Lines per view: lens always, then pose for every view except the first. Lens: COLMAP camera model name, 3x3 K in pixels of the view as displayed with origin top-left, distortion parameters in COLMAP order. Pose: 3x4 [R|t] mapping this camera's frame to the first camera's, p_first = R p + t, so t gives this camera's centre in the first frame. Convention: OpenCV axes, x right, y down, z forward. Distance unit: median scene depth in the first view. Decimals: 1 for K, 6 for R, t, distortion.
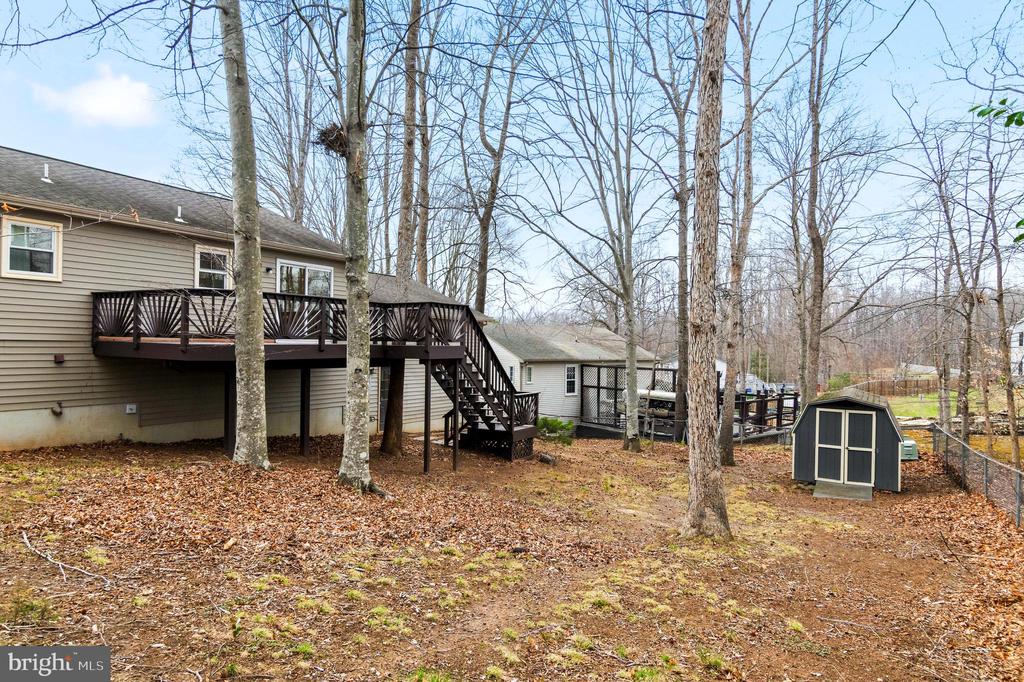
lens RADIAL K [[631.3, 0, 512.6], [0, 631.3, 345.8], [0, 0, 1]] dist [0.005224, 0.000279]
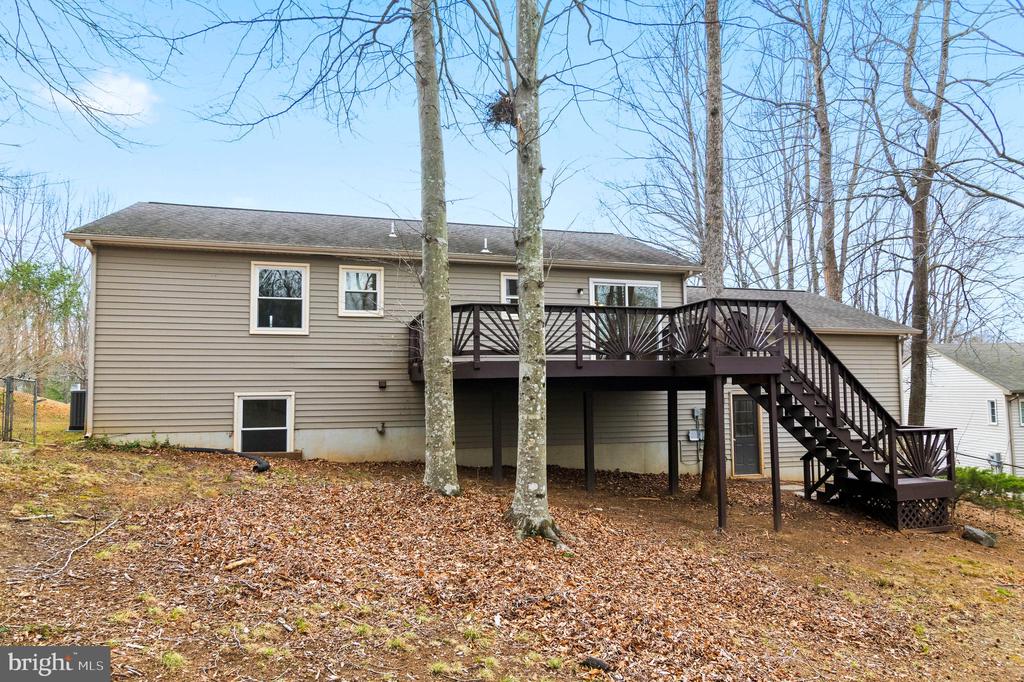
lens RADIAL K [[631.3, 0, 512.6], [0, 631.3, 345.8], [0, 0, 1]] dist [0.005224, 0.000279]
pose [[0.735623, -0.071631, -0.673594, 0.202591], [0.020909, 0.996320, -0.083116, 0.045519], [0.677069, 0.047058, 0.734414, 0.286064]]
